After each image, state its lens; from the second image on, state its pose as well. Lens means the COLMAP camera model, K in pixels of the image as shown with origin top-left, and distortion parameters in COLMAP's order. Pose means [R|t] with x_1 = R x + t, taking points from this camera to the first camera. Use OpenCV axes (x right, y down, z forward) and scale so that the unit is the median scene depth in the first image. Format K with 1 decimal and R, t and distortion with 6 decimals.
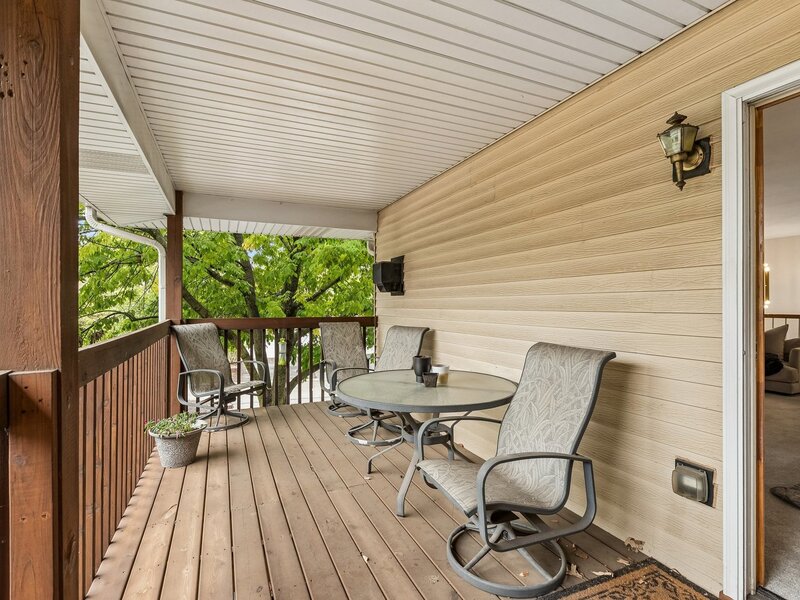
lens RADIAL K [[405.0, 0, 398.1], [0, 405.0, 300.3], [0, 0, 1]] dist [-0.002318, 0.002797]
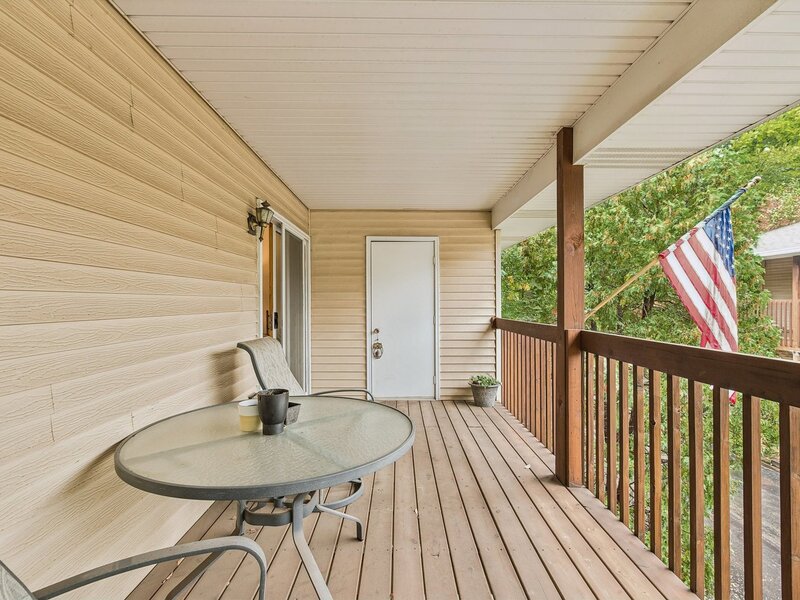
lens RADIAL K [[405.0, 0, 400.4], [0, 405.0, 299.6], [0, 0, 1]] dist [-0.002318, 0.002797]
pose [[-0.915079, 0.002095, 0.403270, -0.384685], [-0.000827, 0.999975, -0.007072, 0.000120], [-0.403274, -0.006805, -0.915054, 1.555617]]
